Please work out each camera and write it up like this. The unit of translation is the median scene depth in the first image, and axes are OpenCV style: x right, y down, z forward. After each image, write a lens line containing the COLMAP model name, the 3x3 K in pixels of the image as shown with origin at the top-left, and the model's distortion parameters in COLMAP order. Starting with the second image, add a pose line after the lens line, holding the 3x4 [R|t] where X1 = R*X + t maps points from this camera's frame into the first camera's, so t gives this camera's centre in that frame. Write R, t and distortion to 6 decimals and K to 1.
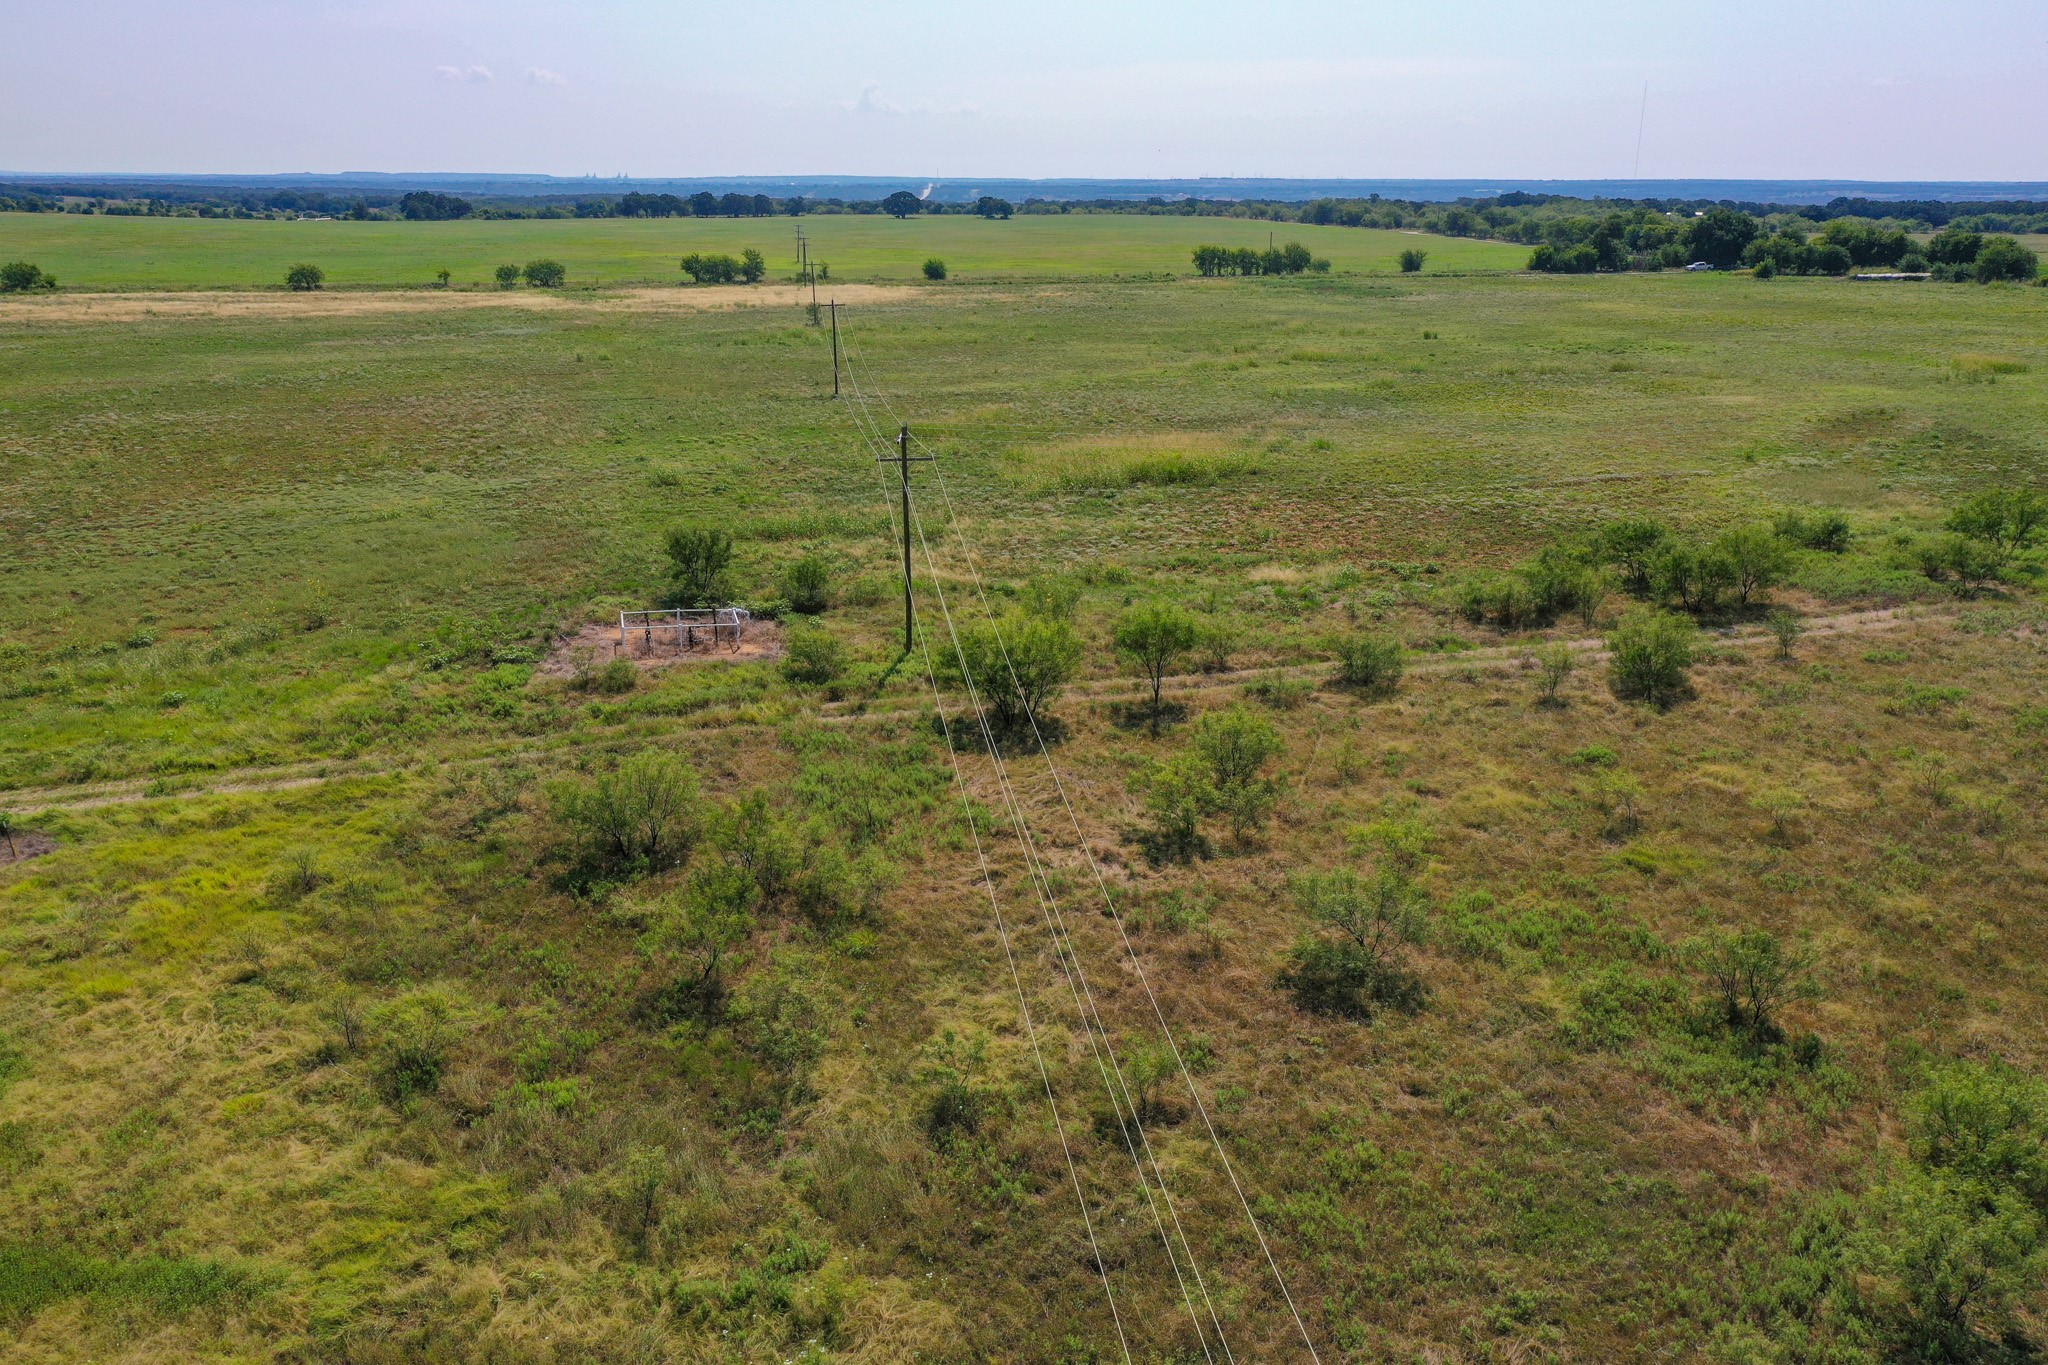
lens RADIAL K [[1615.8, 0, 1019.4], [0, 1615.8, 688.5], [0, 0, 1]] dist [0.009976, 0.001759]
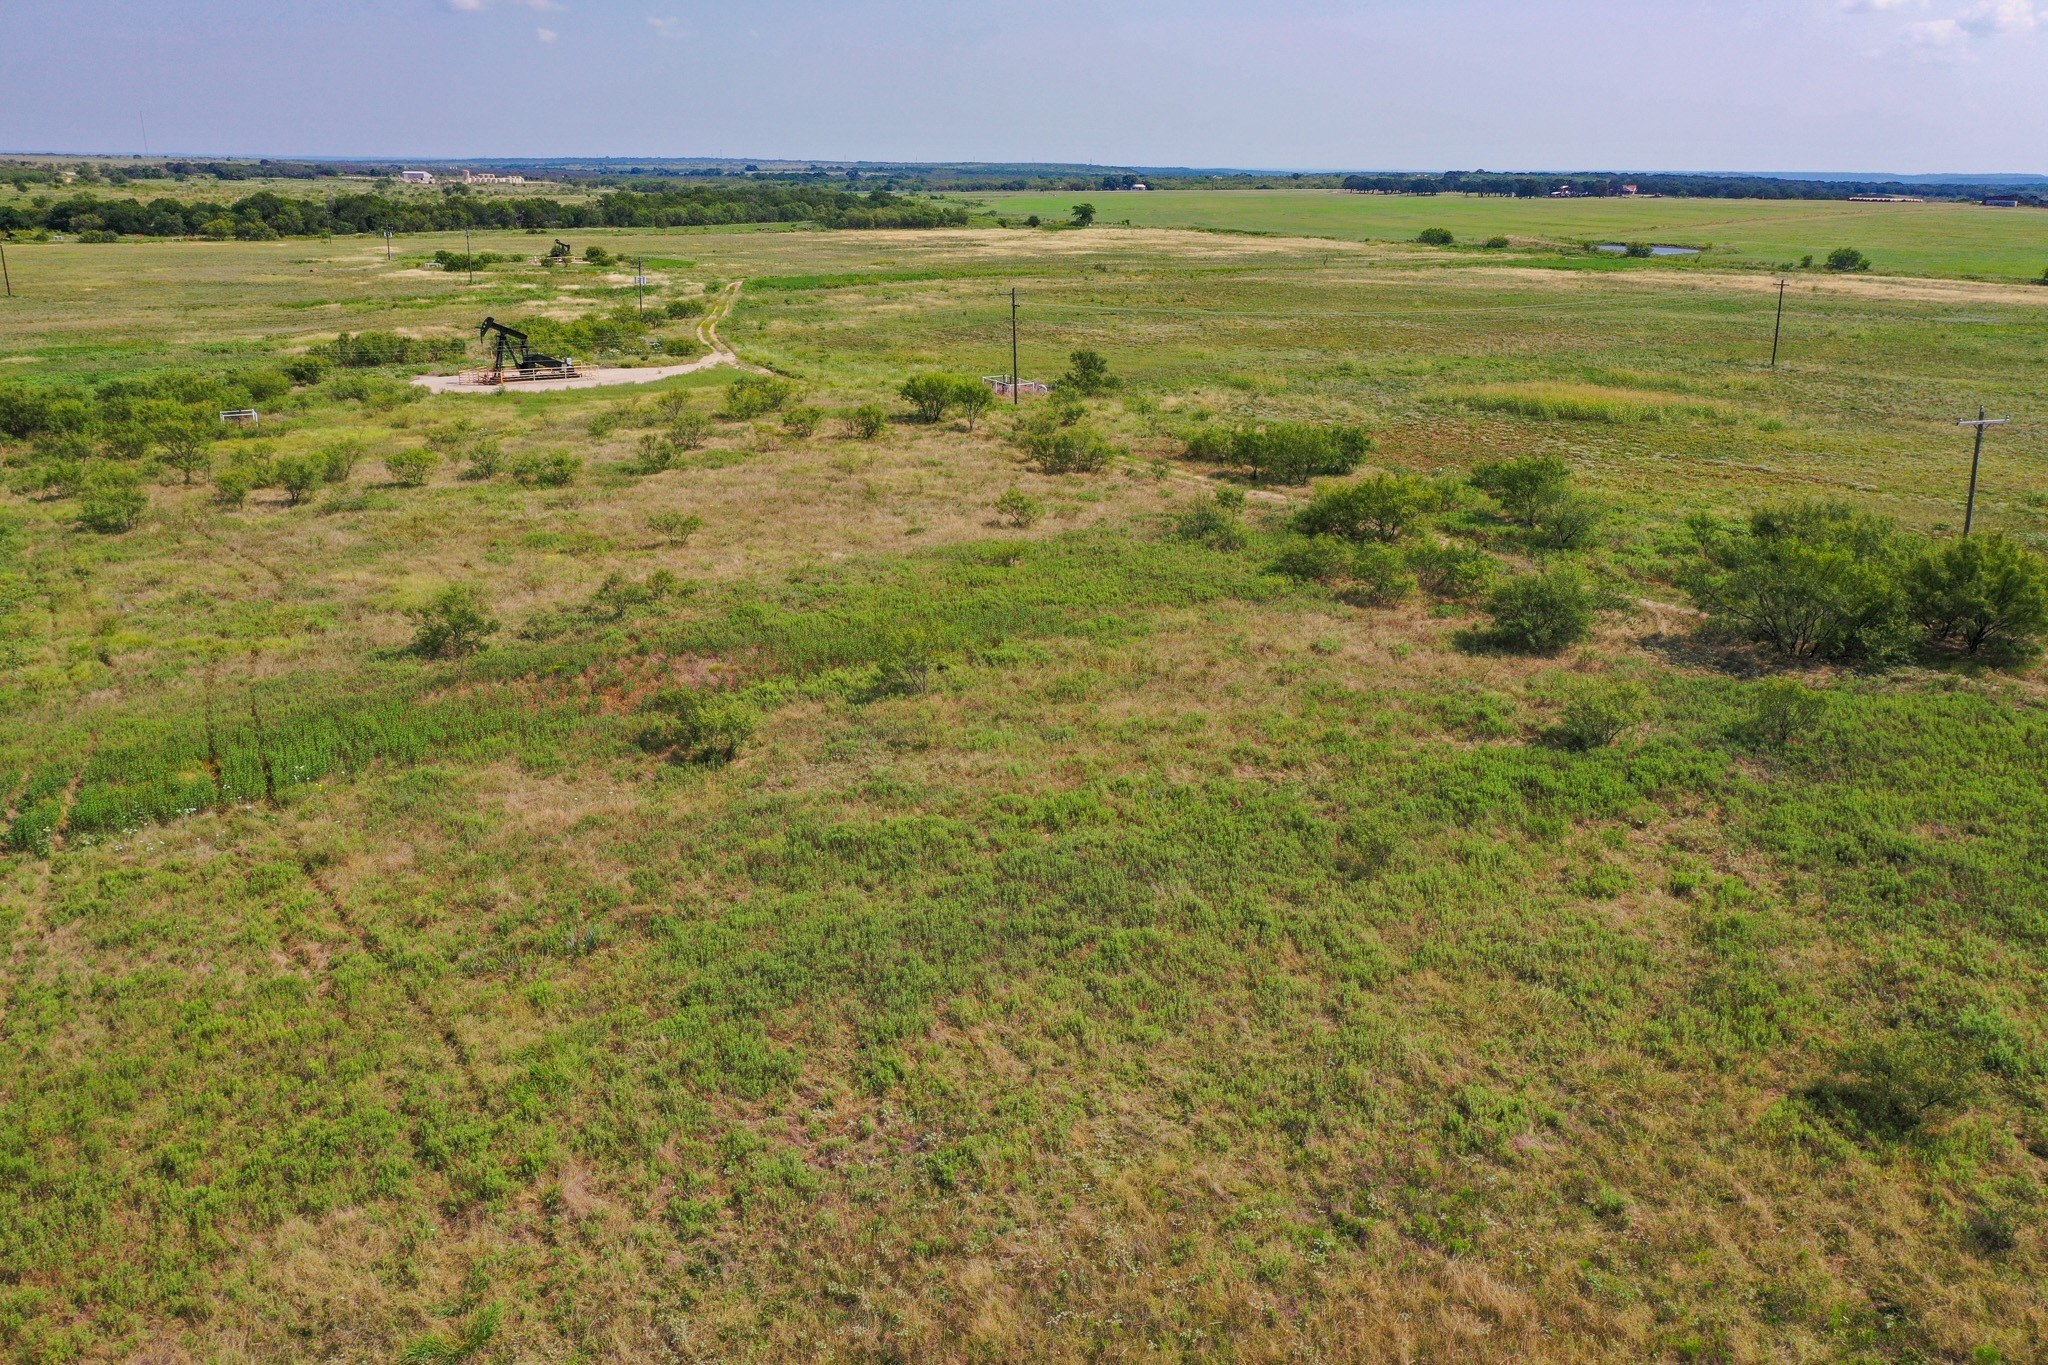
lens RADIAL K [[1615.8, 0, 1019.4], [0, 1615.8, 688.5], [0, 0, 1]] dist [0.009976, 0.001759]
pose [[0.255980, 0.291967, -0.921537, 0.406756], [-0.296092, 0.931160, 0.212769, -0.024346], [0.920219, 0.218395, 0.324808, 0.085033]]
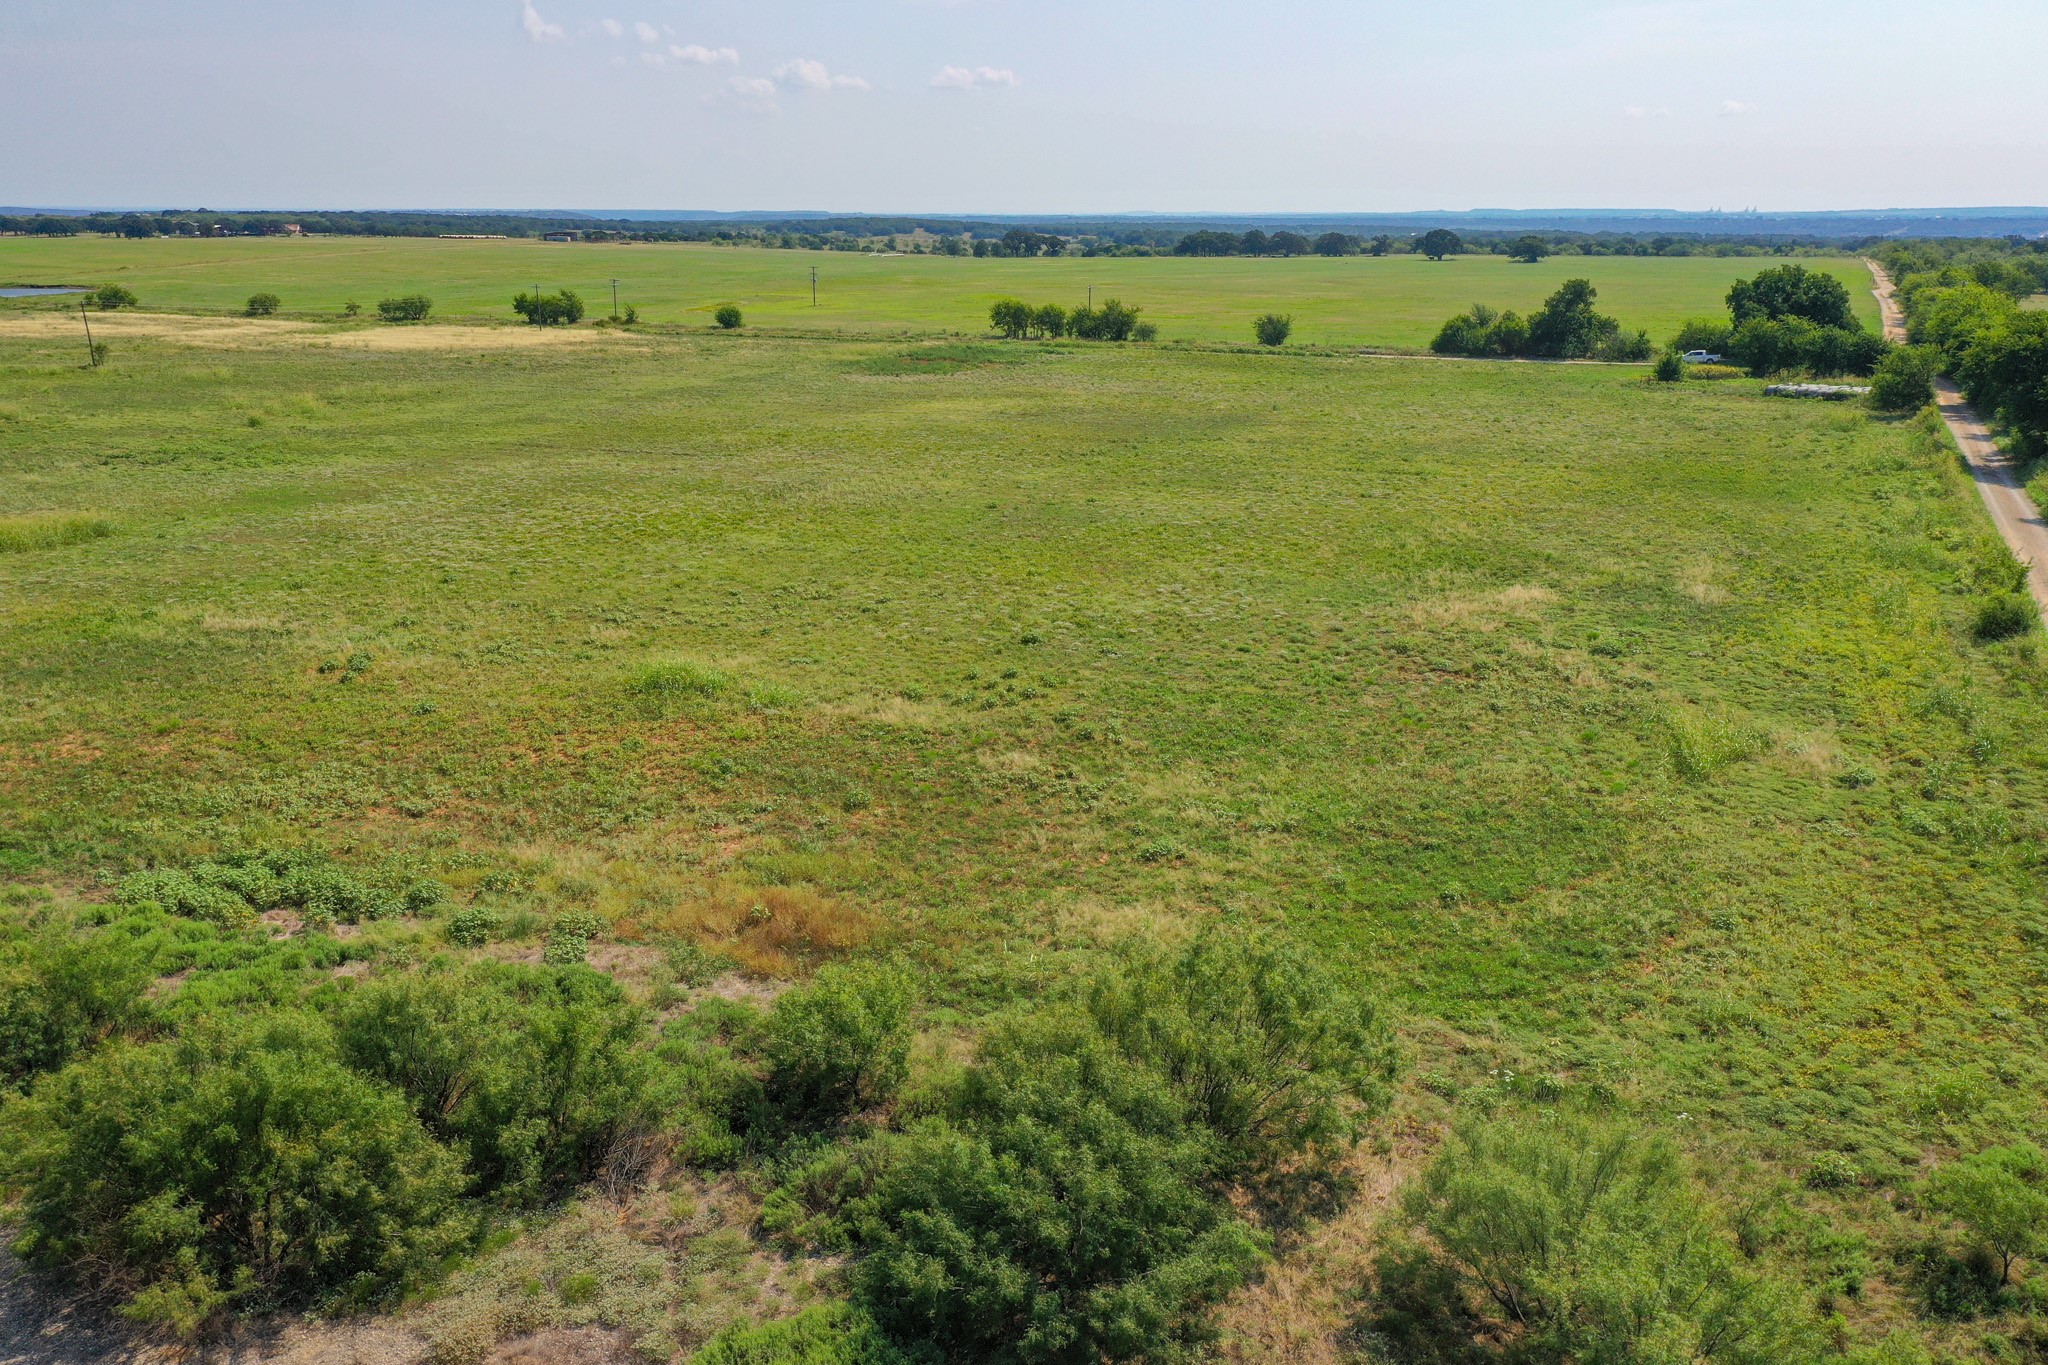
lens RADIAL K [[1606.3, 0, 1026.9], [0, 1606.3, 699.5], [0, 0, 1]] dist [0.010726, 0.000926]
pose [[0.778145, 0.177482, -0.602486, 0.675539], [-0.184930, 0.981465, 0.050275, -0.127281], [0.600242, 0.072297, 0.796544, 0.403126]]
